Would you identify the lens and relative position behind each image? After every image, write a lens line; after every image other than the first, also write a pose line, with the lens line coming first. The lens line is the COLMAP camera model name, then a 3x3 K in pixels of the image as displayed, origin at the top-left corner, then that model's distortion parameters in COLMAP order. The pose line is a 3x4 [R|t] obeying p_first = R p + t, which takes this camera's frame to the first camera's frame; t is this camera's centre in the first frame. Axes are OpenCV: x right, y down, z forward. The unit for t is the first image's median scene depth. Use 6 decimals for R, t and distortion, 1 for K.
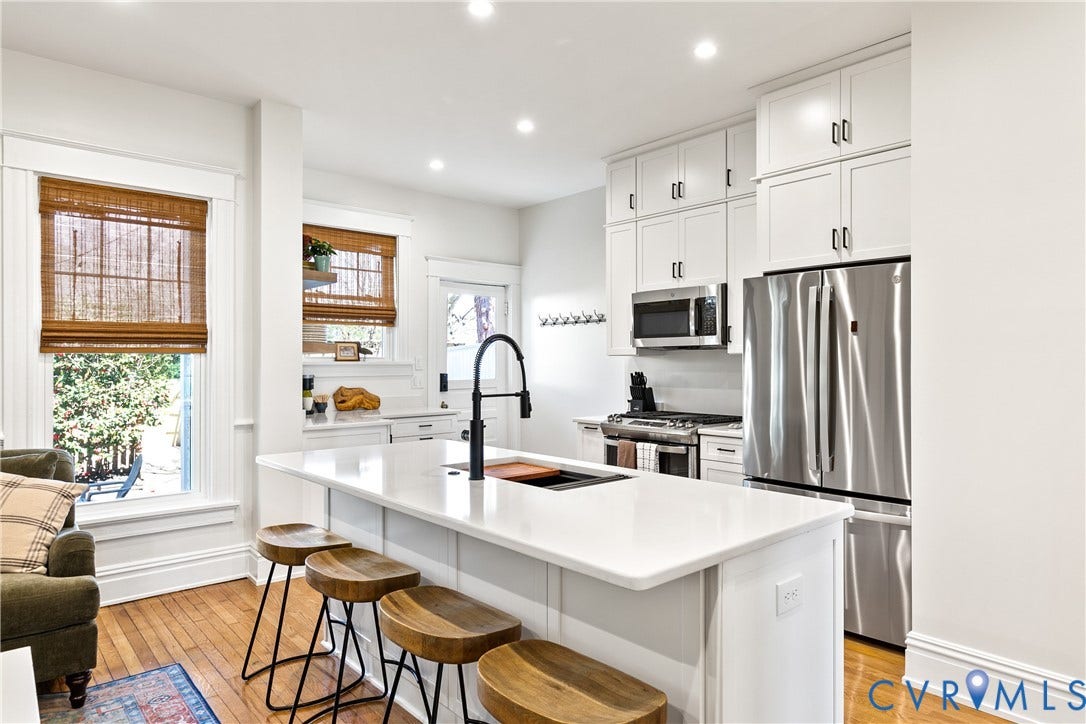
lens RADIAL K [[651.0, 0, 552.6], [0, 651.0, 364.8], [0, 0, 1]] dist [-0.002825, -0.013706]
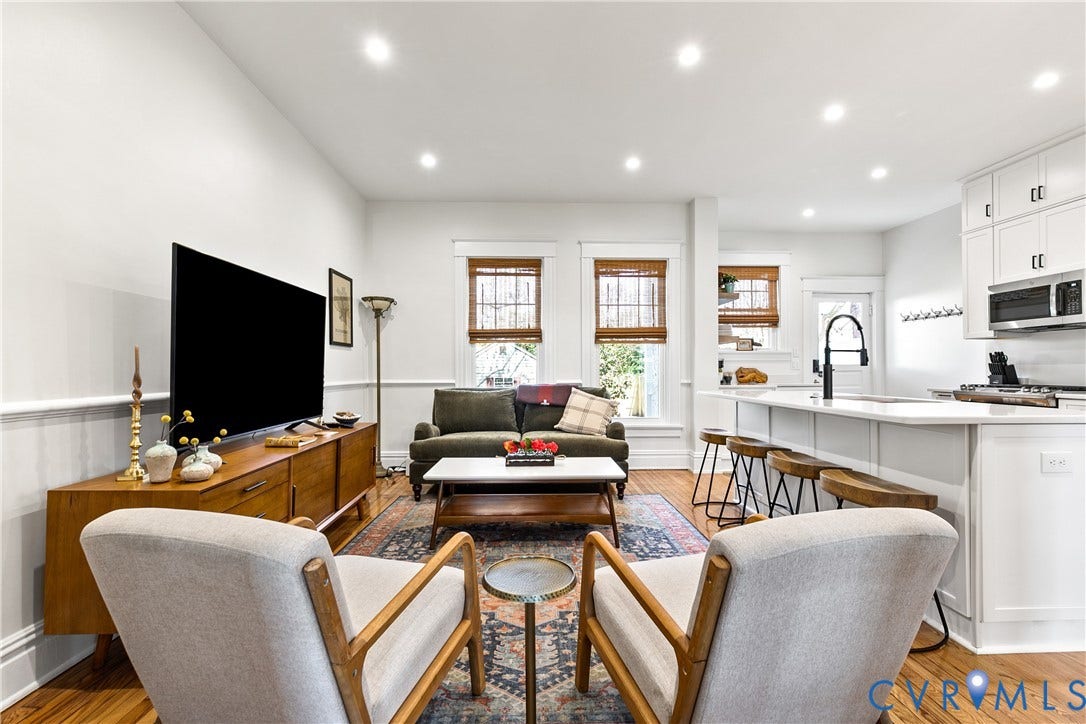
lens RADIAL K [[486.5, 0, 548.0], [0, 486.5, 364.6], [0, 0, 1]] dist [0.009239, -0.002232]
pose [[0.776263, -0.007582, -0.630363, 0.064938], [-0.002005, 0.999893, -0.014496, 0.056396], [0.630406, 0.012516, 0.776165, -0.246556]]
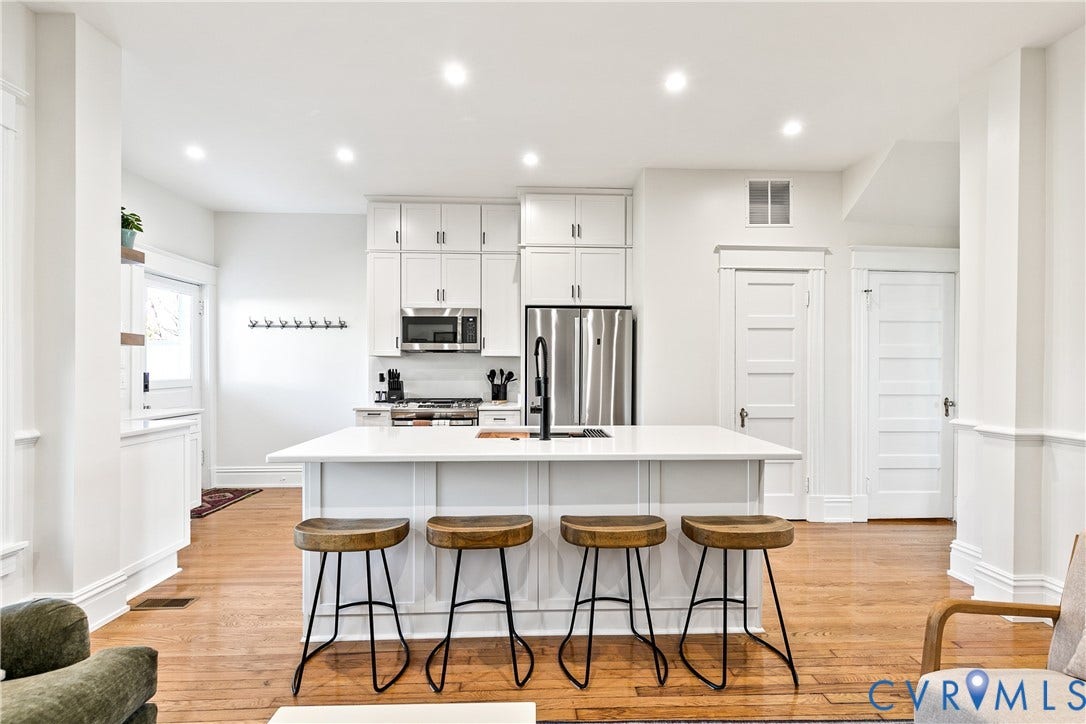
lens RADIAL K [[486.5, 0, 547.3], [0, 486.5, 365.3], [0, 0, 1]] dist [0.009239, -0.002232]
pose [[0.637624, 0.005946, 0.770324, -0.482158], [-0.000422, 0.999973, -0.007369, 0.012072], [-0.770347, 0.004373, 0.637610, 0.172671]]
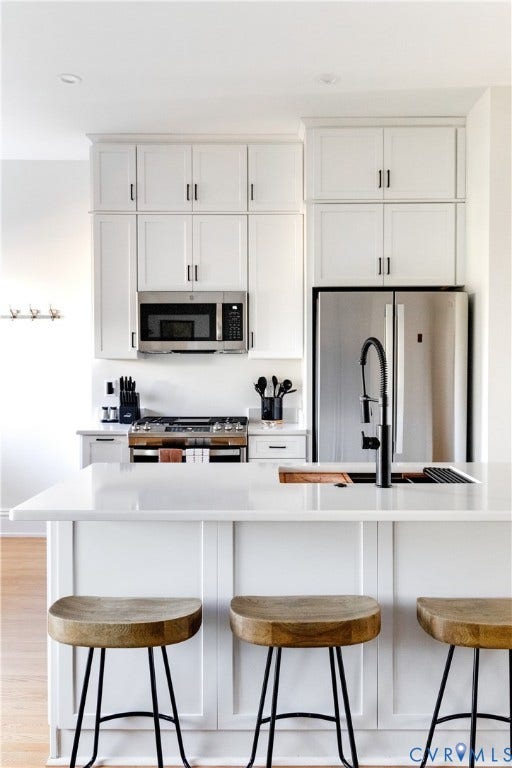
lens RADIAL K [[666.7, 0, 263.5], [0, 666.7, 380.2], [0, 0, 1]] dist [0.031695, -0.054041]
pose [[0.675119, -0.013805, 0.737580, -0.509331], [0.000877, 0.999839, 0.017911, -0.000666], [-0.737708, -0.011445, 0.675022, 0.242517]]
